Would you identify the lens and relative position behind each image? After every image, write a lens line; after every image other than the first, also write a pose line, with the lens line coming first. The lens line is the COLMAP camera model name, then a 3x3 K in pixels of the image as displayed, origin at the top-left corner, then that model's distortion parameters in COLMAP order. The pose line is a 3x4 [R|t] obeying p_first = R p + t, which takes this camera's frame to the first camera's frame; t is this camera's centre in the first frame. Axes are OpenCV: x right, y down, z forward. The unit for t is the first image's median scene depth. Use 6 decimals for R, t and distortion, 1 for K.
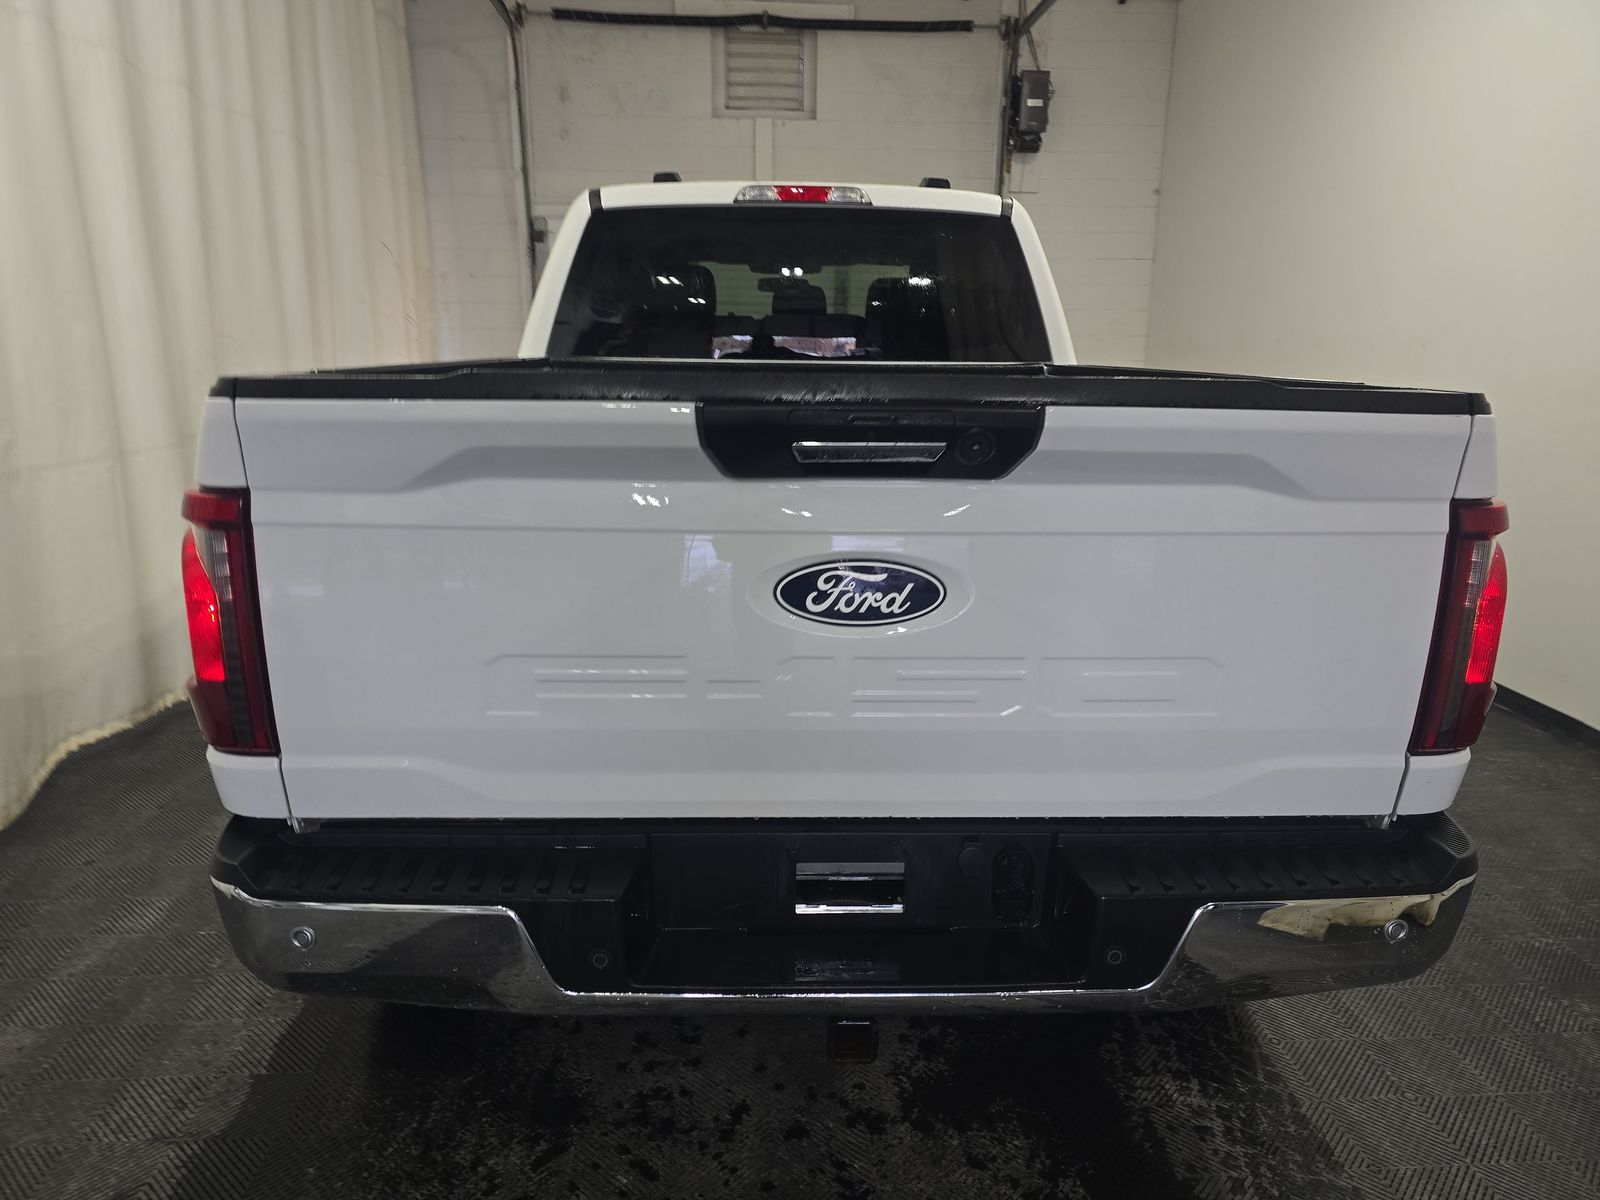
lens RADIAL K [[1063.7, 0, 793.2], [0, 1063.7, 633.2], [0, 0, 1]] dist [0.053227, -0.042177]
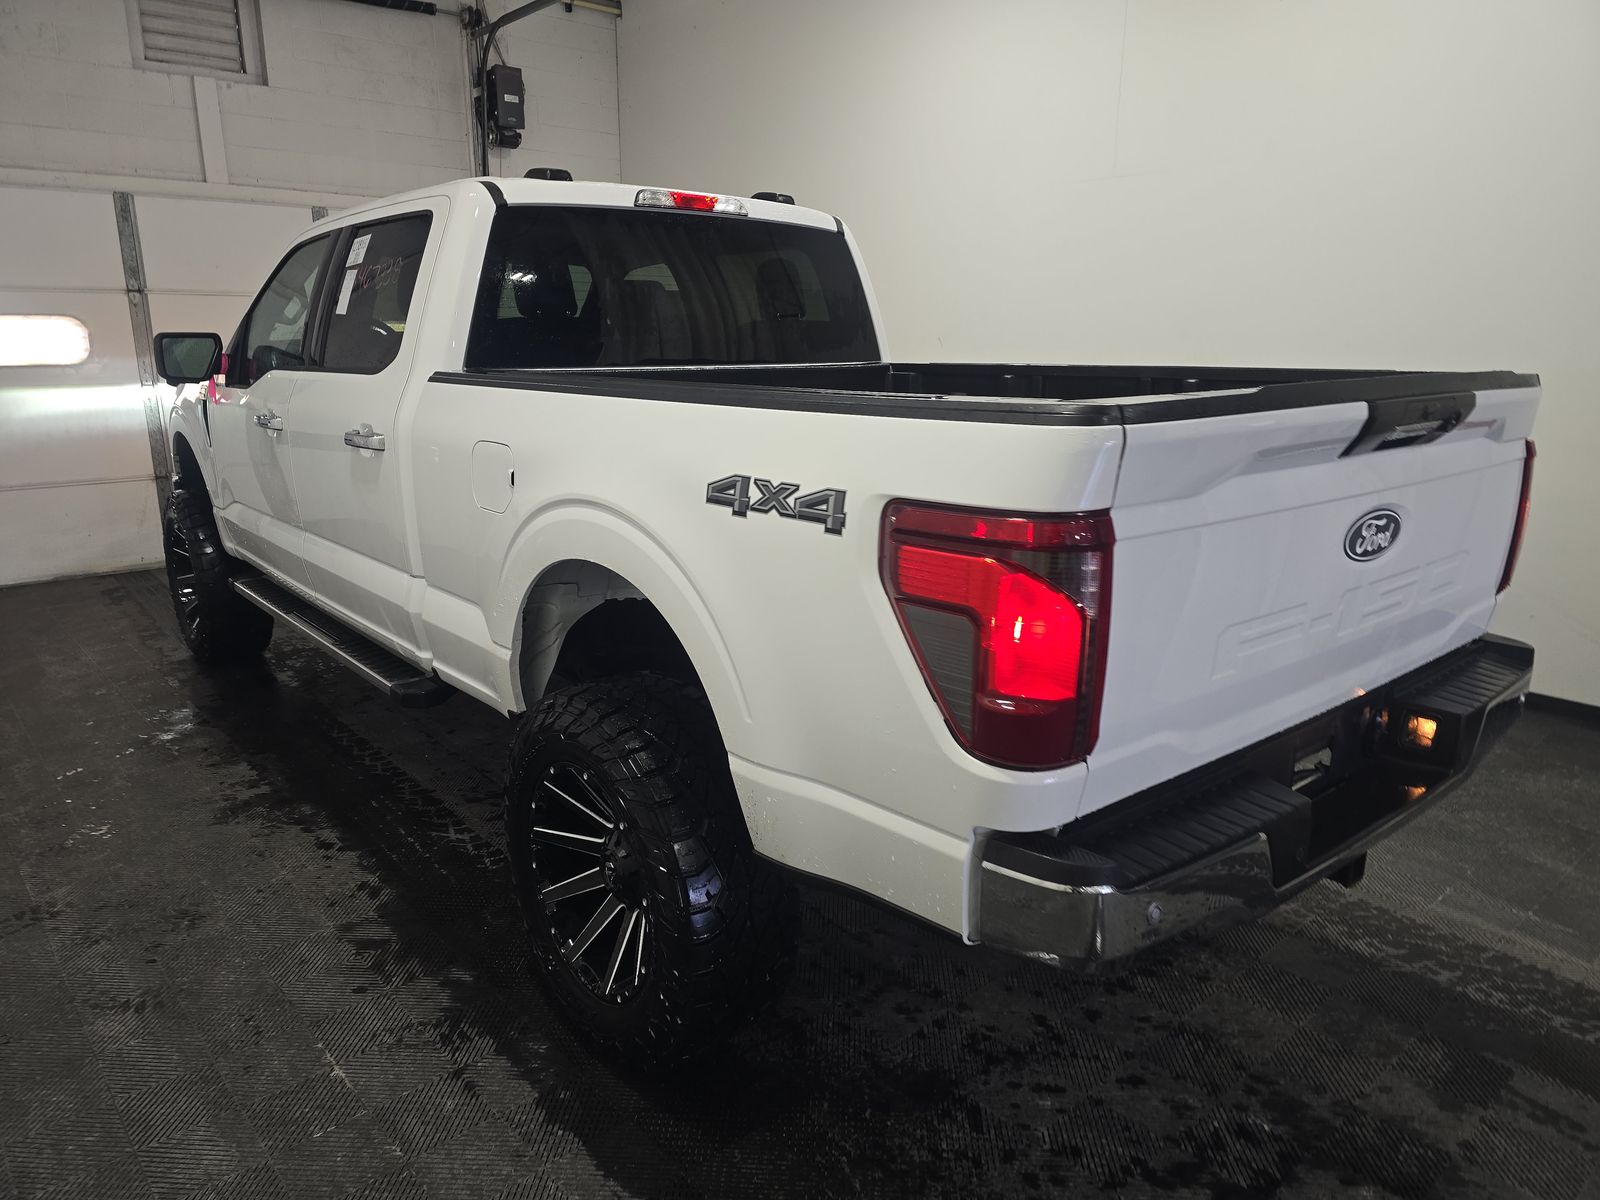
lens RADIAL K [[1063.7, 0, 793.2], [0, 1063.7, 633.2], [0, 0, 1]] dist [0.053227, -0.042177]
pose [[0.790853, -0.178934, 0.585264, -0.569245], [0.173228, 0.982644, 0.066348, -0.056508], [-0.586978, 0.048912, 0.808124, 0.137465]]
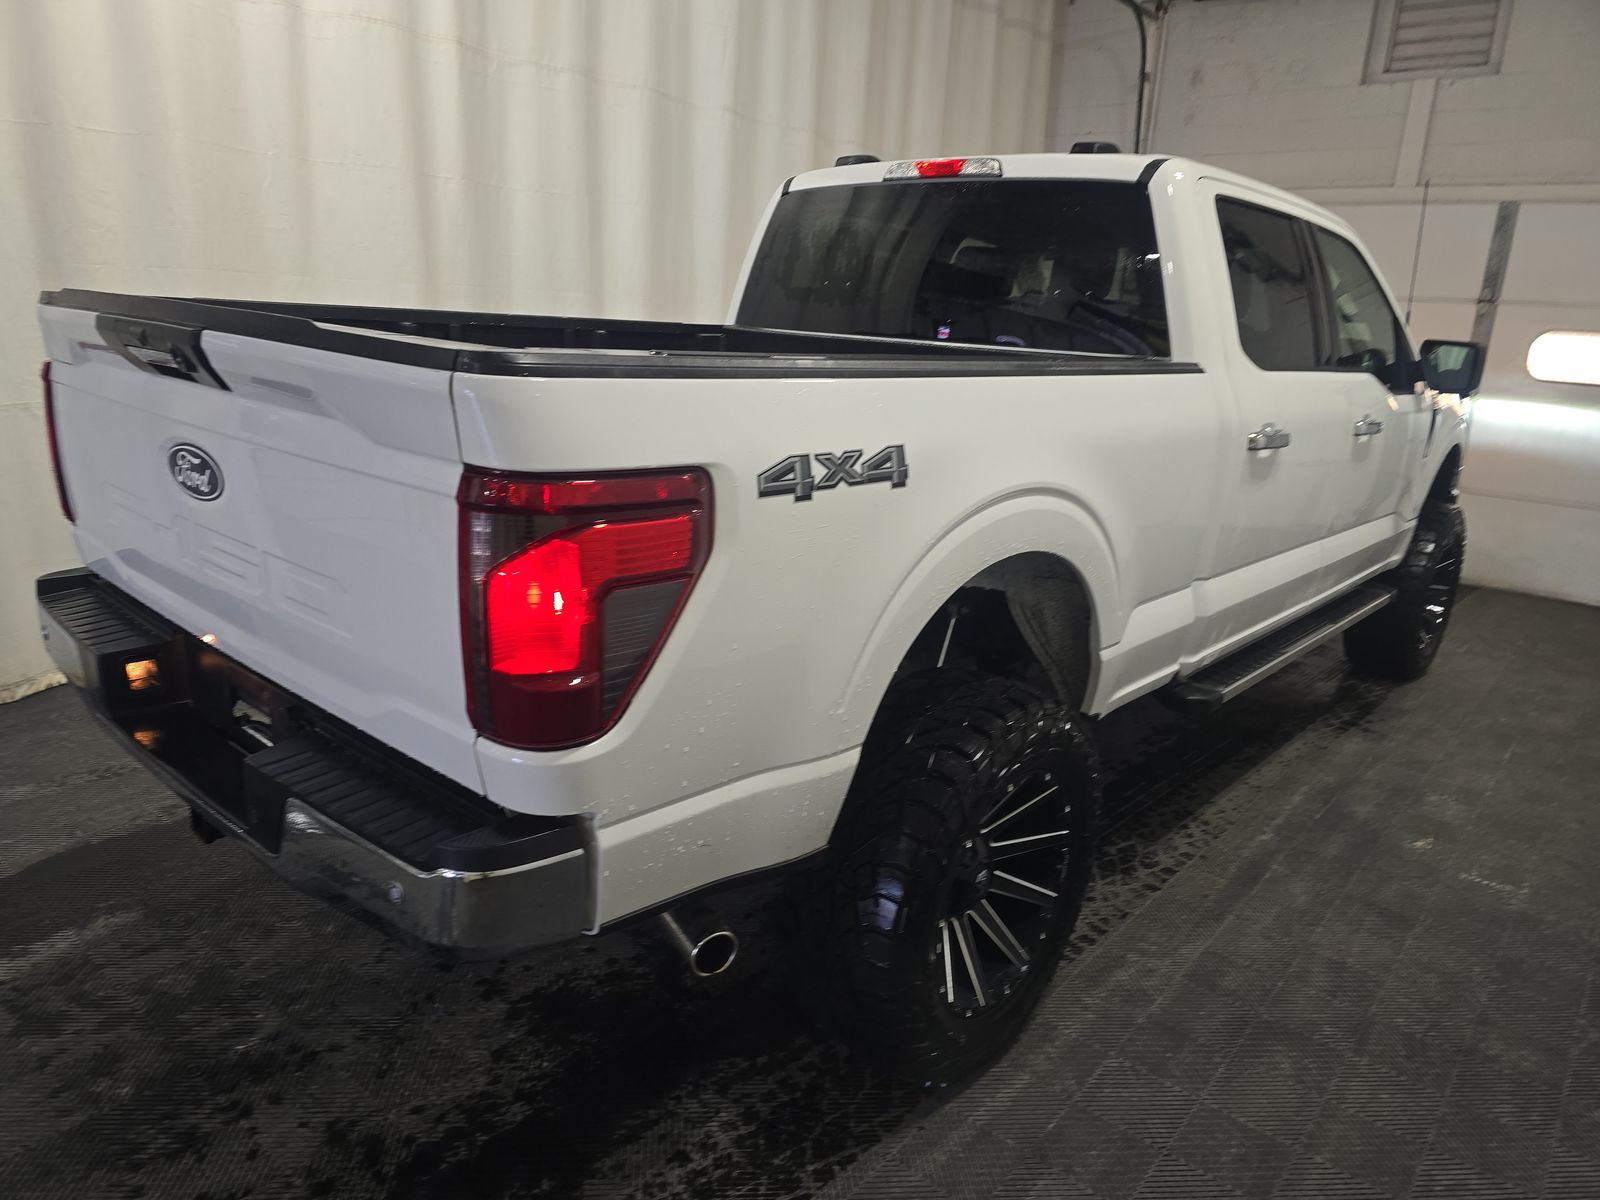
lens RADIAL K [[1058.6, 0, 799.9], [0, 1058.6, 628.8], [0, 0, 1]] dist [0.046189, -0.040882]
pose [[0.723845, 0.227318, -0.651441, 0.624887], [-0.228551, 0.969860, 0.084476, -0.055176], [0.651009, 0.087740, 0.753982, 0.215691]]
